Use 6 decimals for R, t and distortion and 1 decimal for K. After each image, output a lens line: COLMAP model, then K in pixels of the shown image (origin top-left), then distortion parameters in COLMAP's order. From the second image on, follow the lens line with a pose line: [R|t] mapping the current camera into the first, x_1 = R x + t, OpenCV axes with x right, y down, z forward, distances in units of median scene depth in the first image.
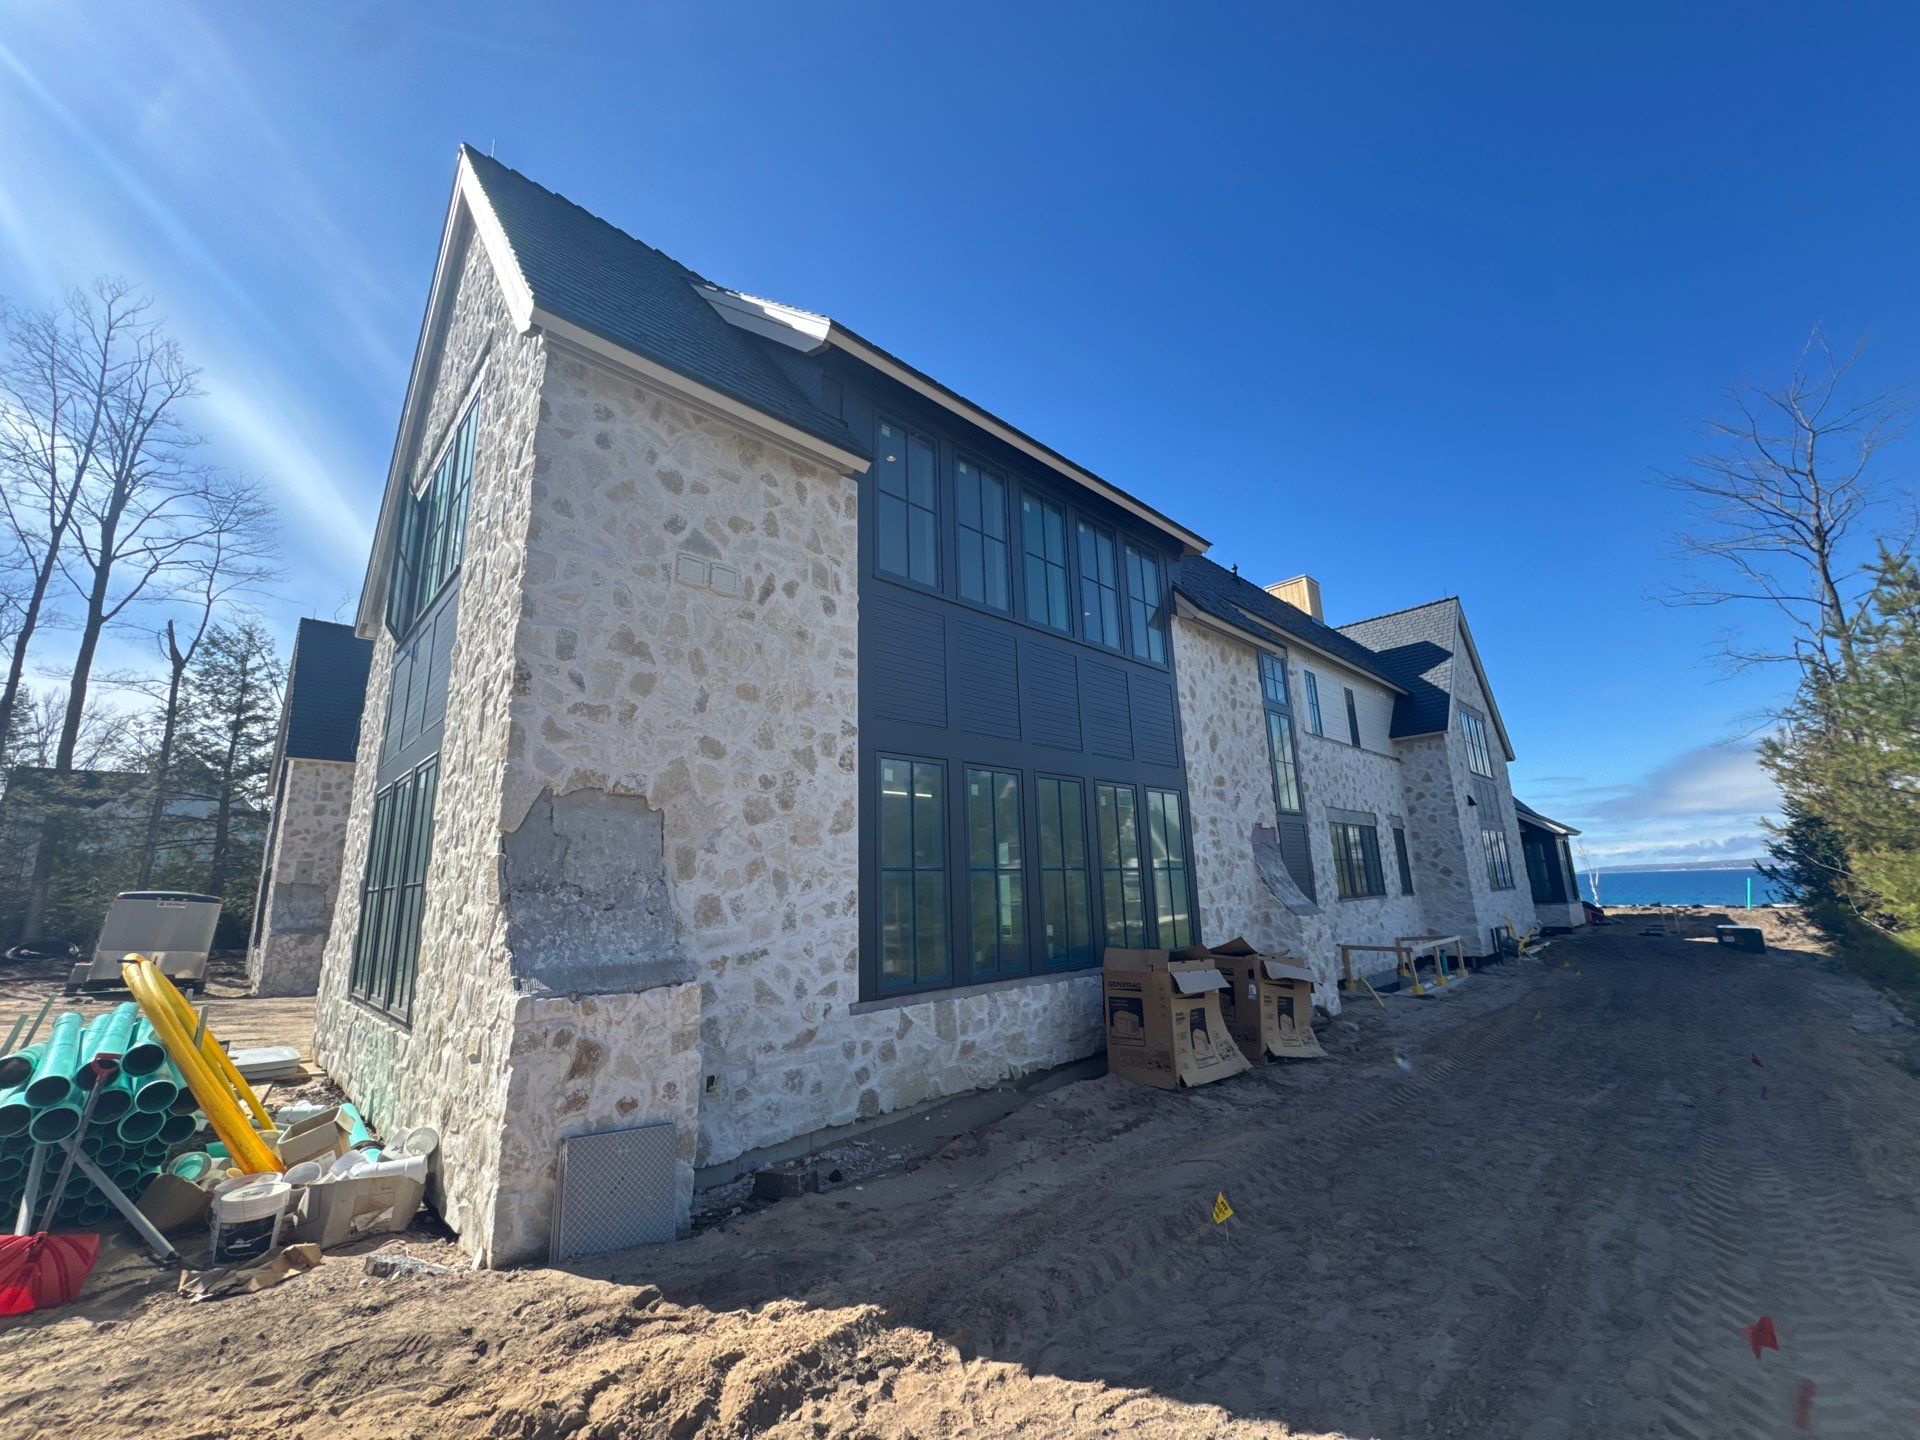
lens RADIAL K [[762.4, 0, 955.2], [0, 762.4, 719.5], [0, 0, 1]] dist [-0.001957, -0.000103]
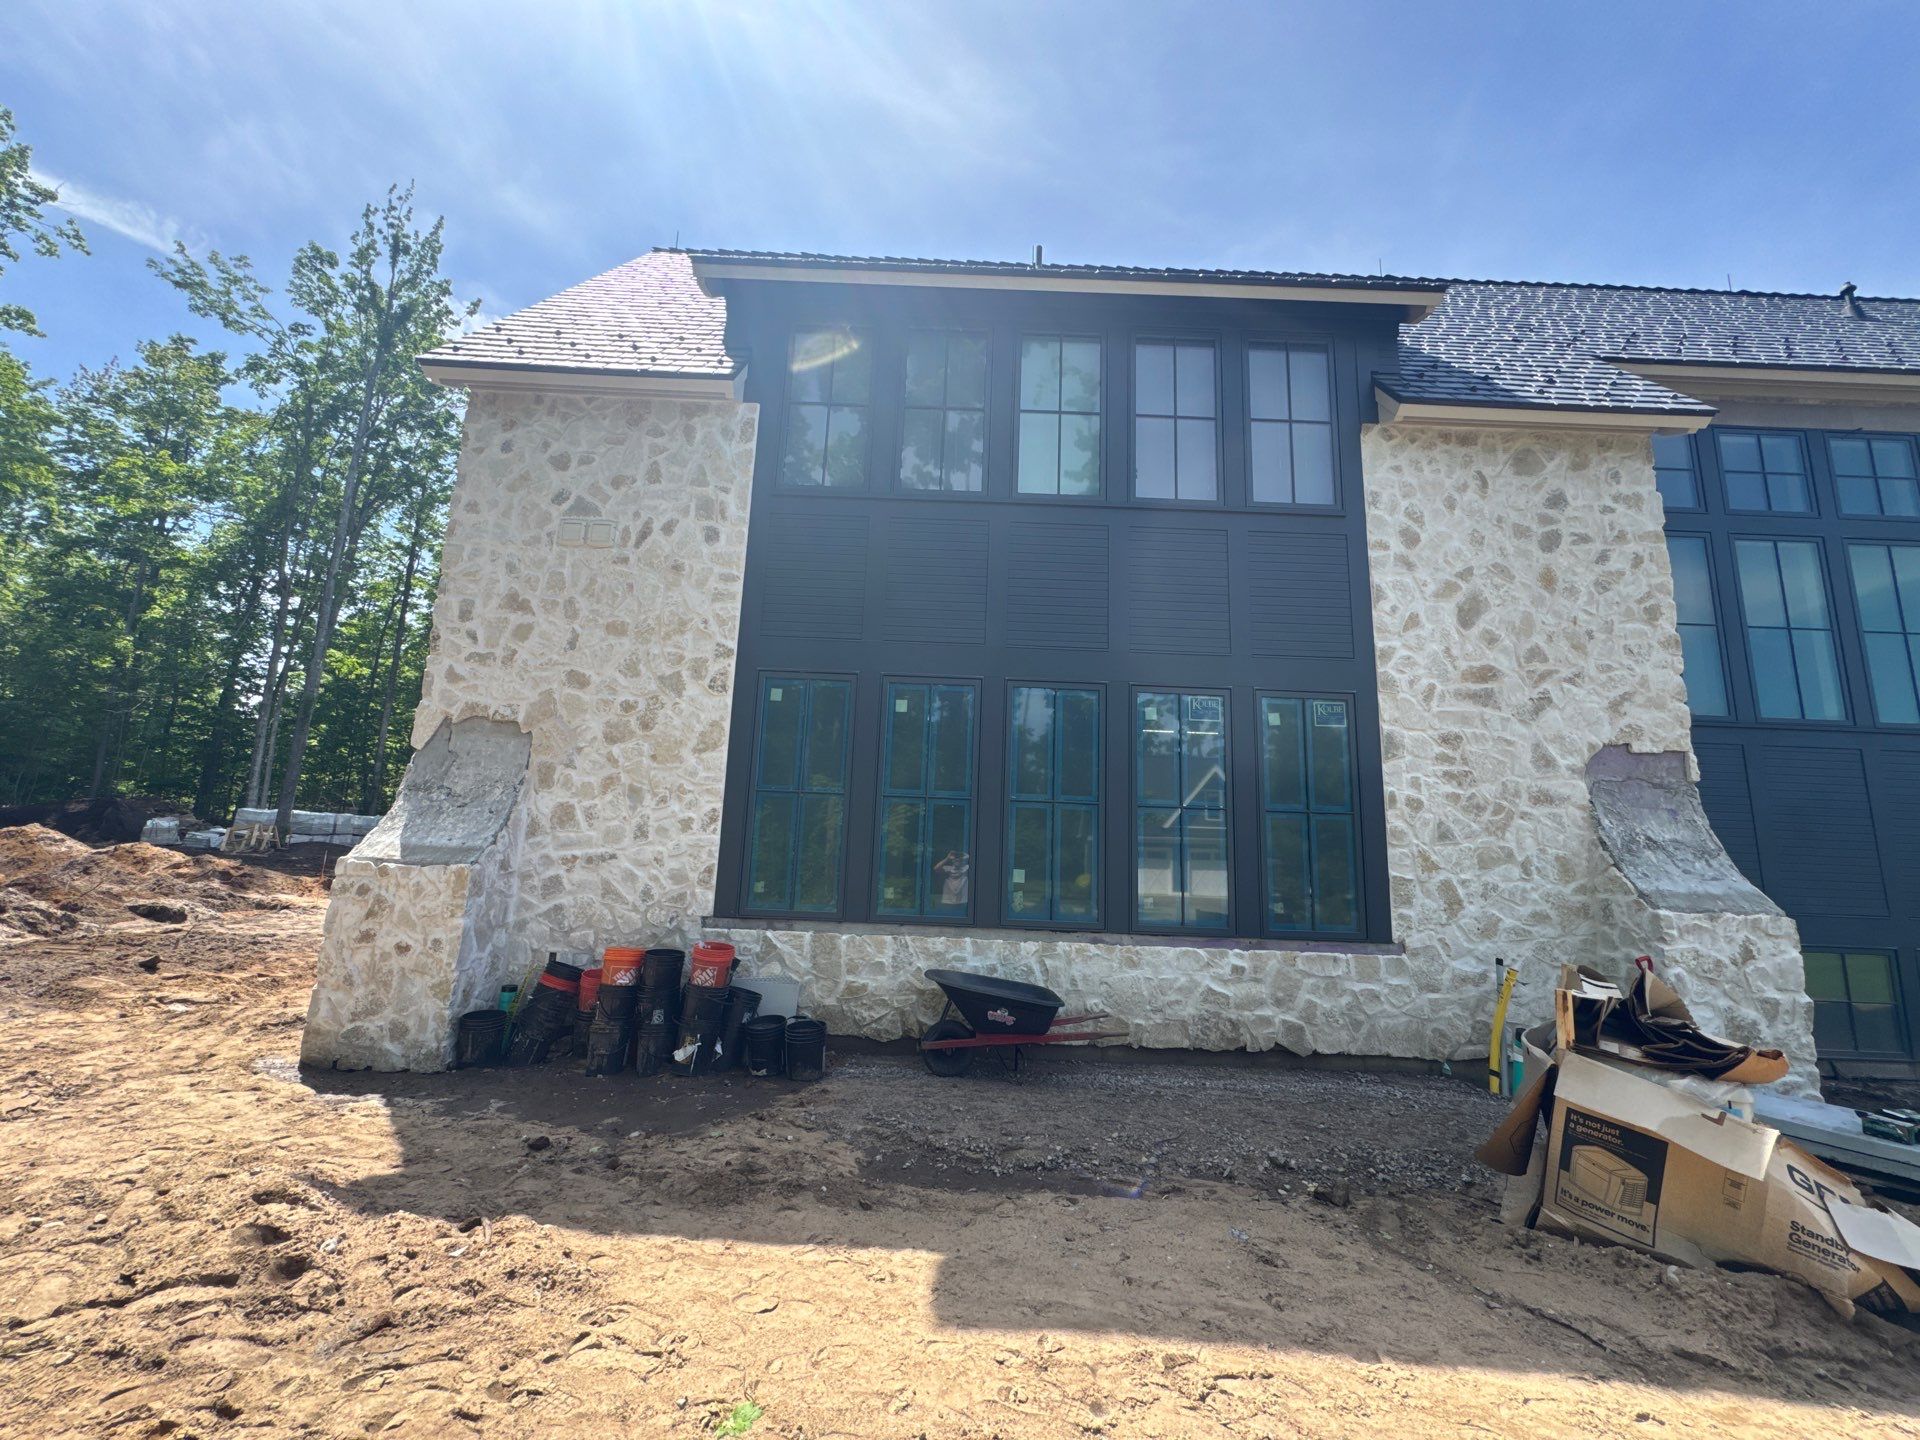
lens RADIAL K [[762.4, 0, 961.2], [0, 762.4, 718.0], [0, 0, 1]] dist [-0.001957, -0.000103]
pose [[0.721219, -0.064653, -0.689684, 0.855684], [0.092862, 0.995672, 0.003770, 0.138299], [0.686455, -0.066764, 0.724101, 0.523538]]
